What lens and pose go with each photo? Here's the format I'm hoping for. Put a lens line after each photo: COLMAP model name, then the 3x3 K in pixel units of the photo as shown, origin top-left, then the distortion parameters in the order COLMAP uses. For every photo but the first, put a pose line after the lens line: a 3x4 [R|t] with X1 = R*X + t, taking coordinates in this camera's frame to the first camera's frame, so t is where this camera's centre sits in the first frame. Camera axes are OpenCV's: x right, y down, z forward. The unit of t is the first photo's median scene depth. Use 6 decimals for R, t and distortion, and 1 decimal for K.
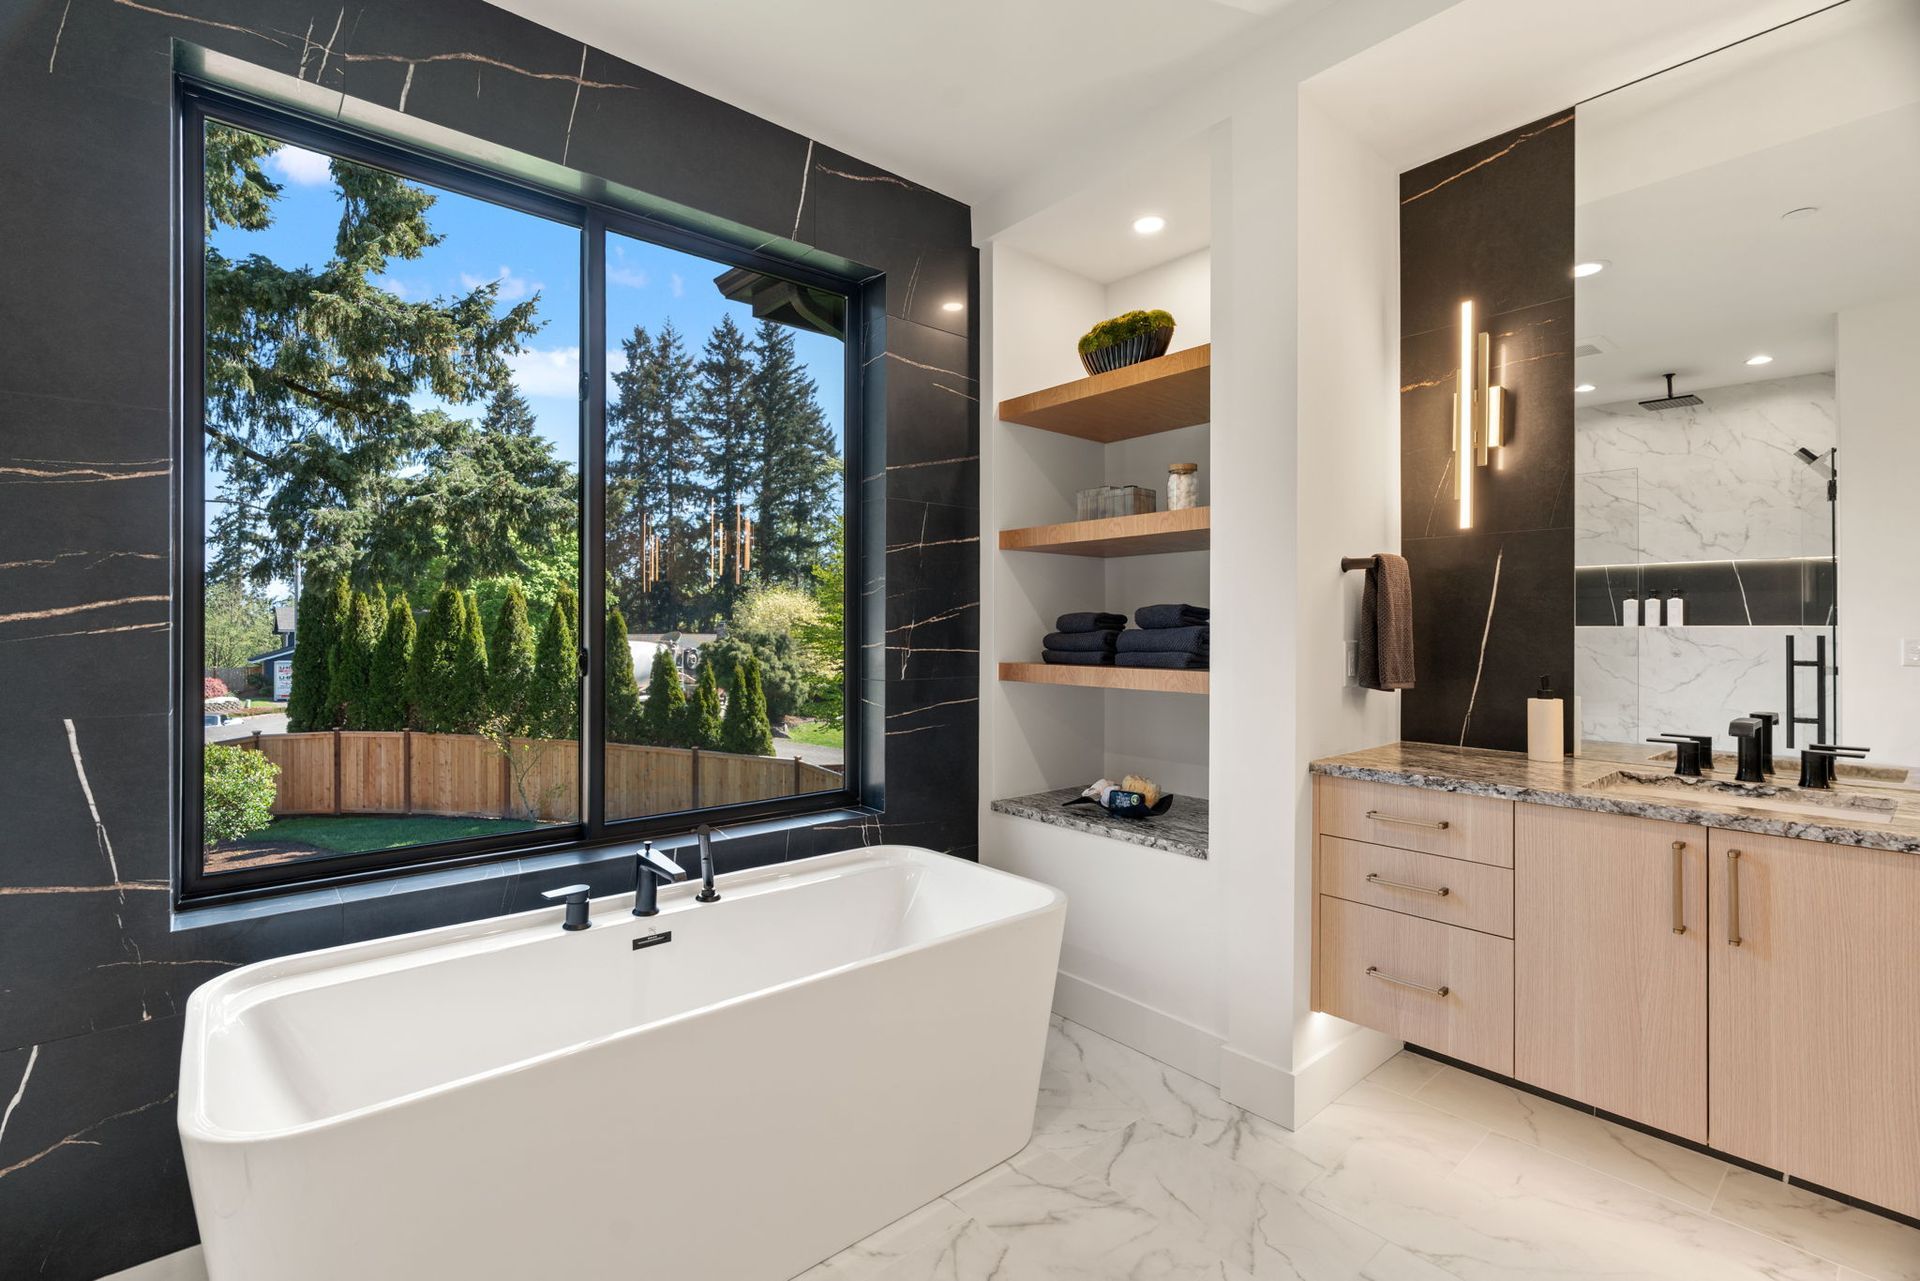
lens RADIAL K [[899.1, 0, 966.3], [0, 899.1, 625.6], [0, 0, 1]] dist [-0.000413, 0.001555]
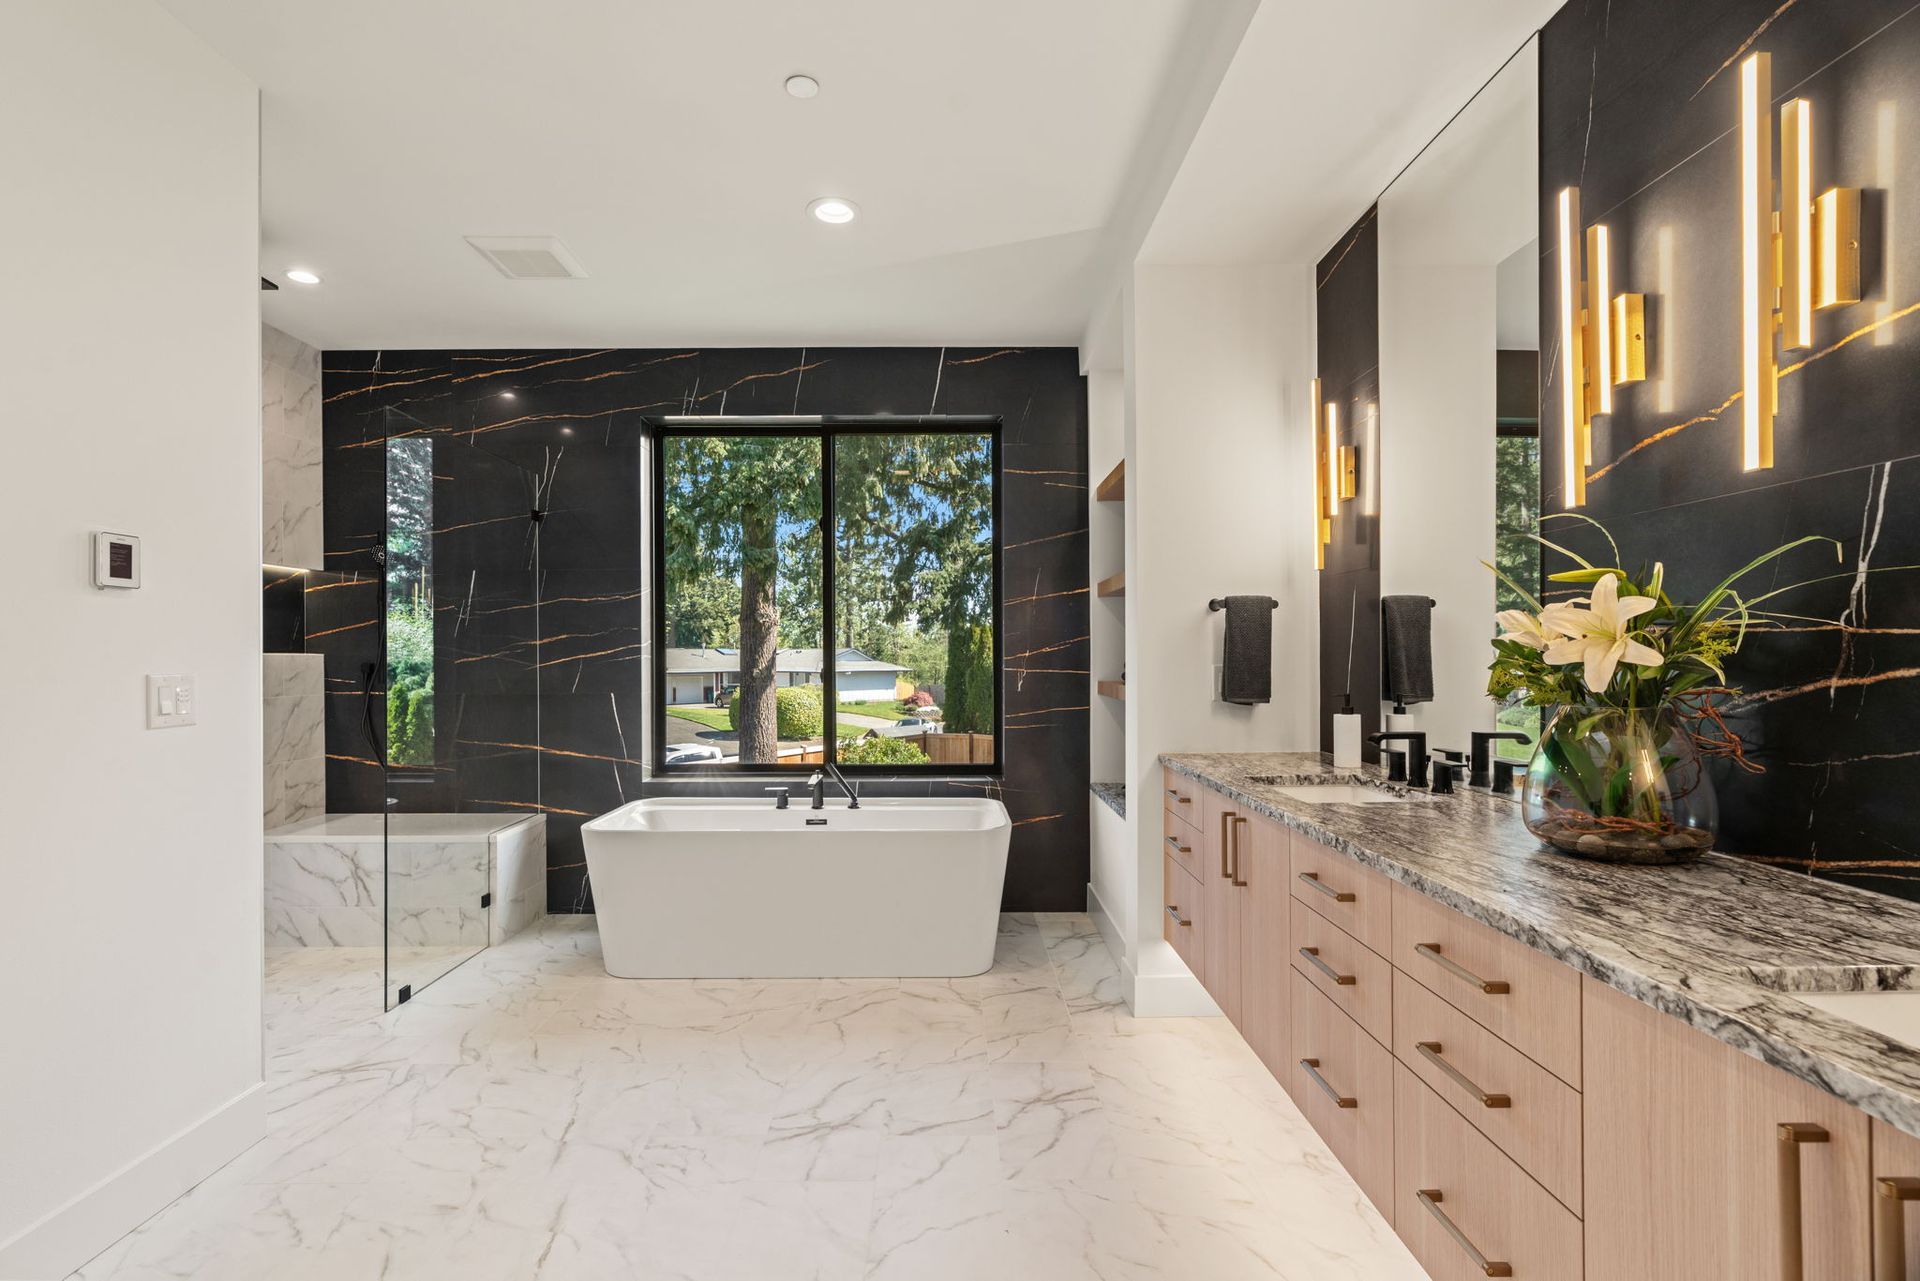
lens RADIAL K [[941.2, 0, 953.2], [0, 941.2, 650.4], [0, 0, 1]] dist [-0.011755, 0.000935]
pose [[0.746636, -0.006205, -0.665203, 1.020260], [0.005331, 0.999980, -0.003343, -0.001711], [0.665211, -0.001050, 0.746655, -0.244336]]
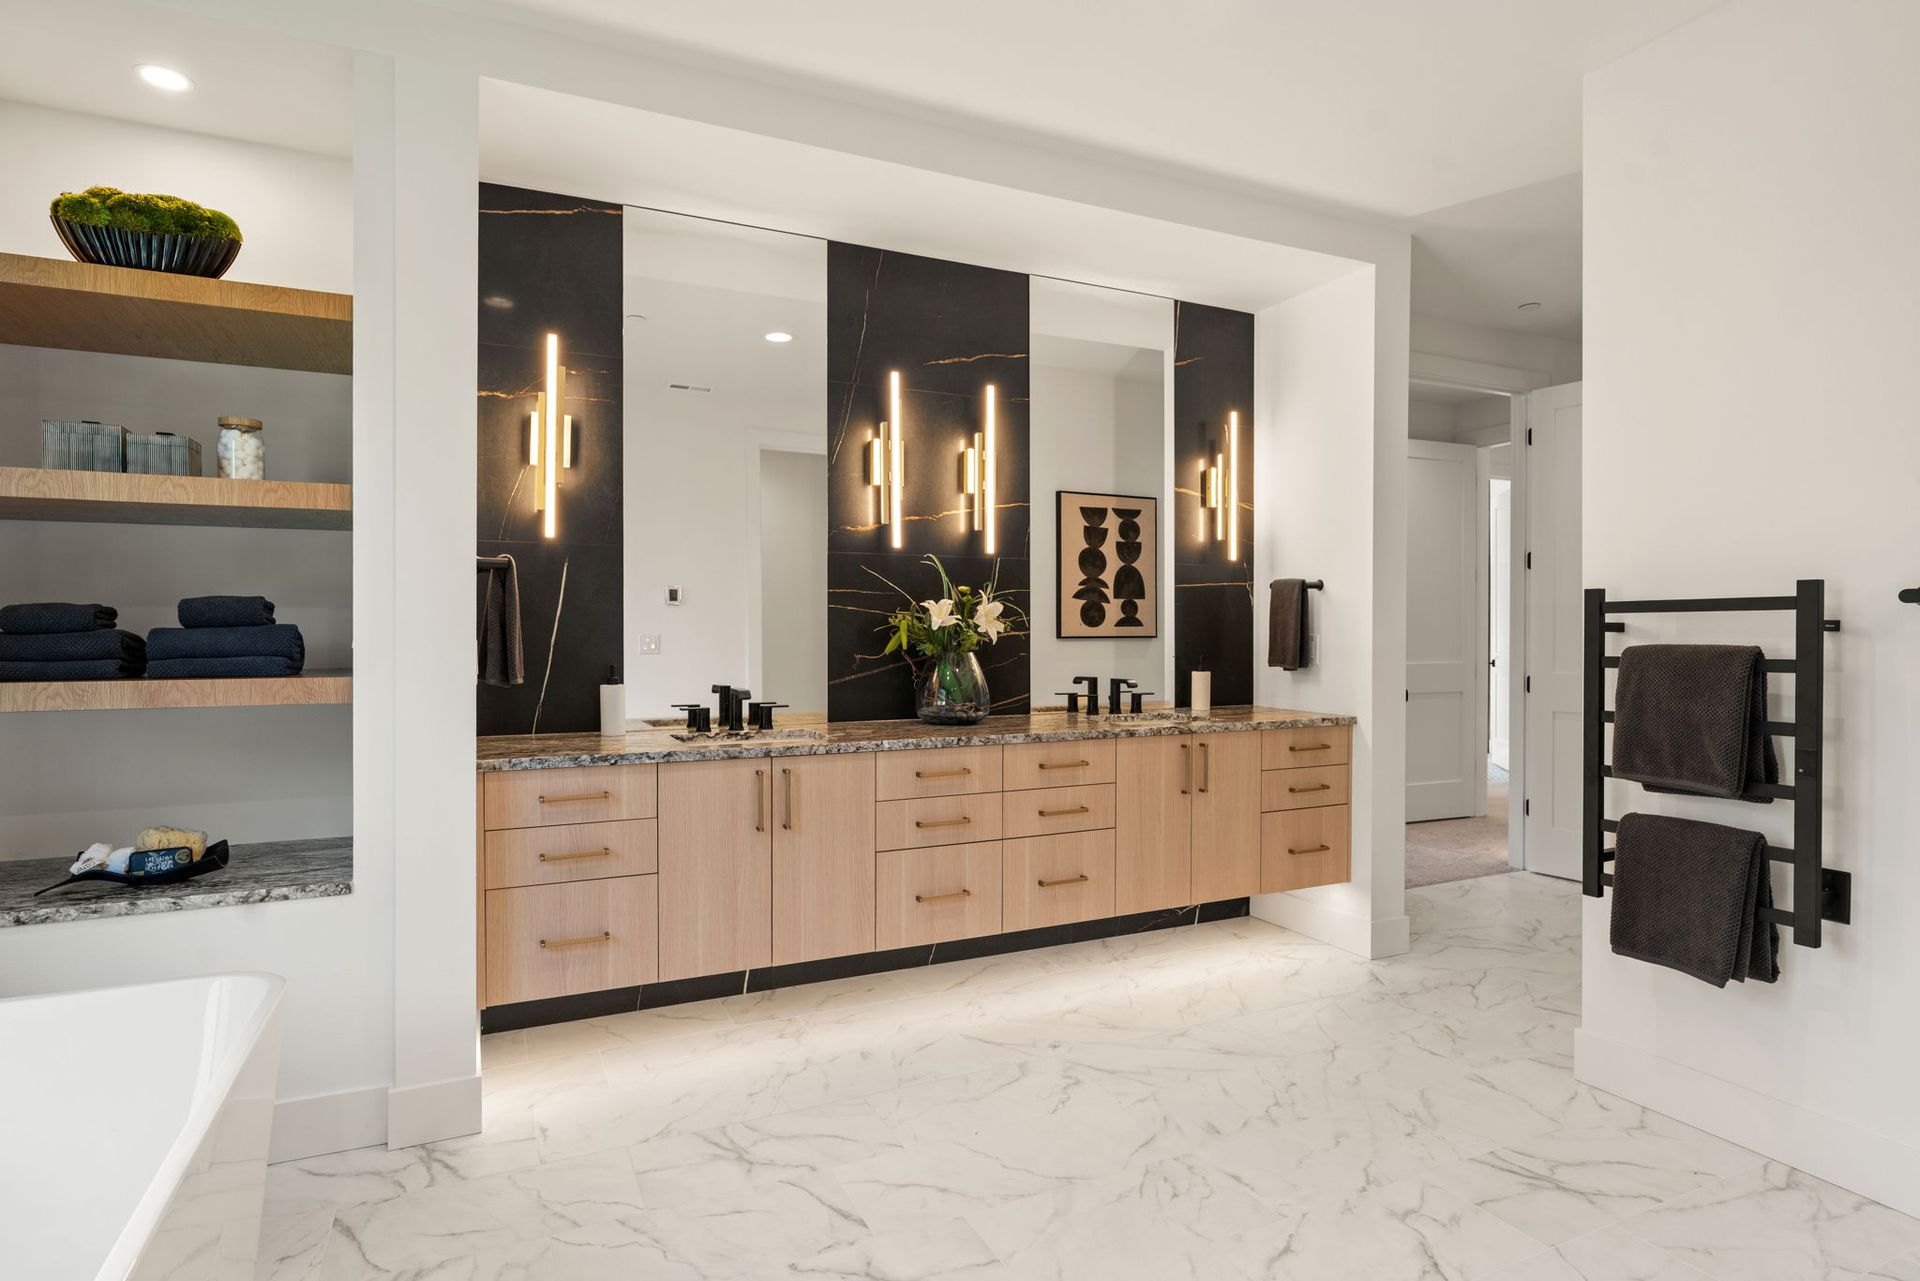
lens RADIAL K [[980.2, 0, 991.6], [0, 980.2, 642.1], [0, 0, 1]] dist [-0.000675, -0.000346]
pose [[0.239688, -0.013471, 0.970756, -0.495649], [-0.001064, 0.999899, 0.014138, 0.004225], [-0.970849, -0.004422, 0.239650, 0.176742]]
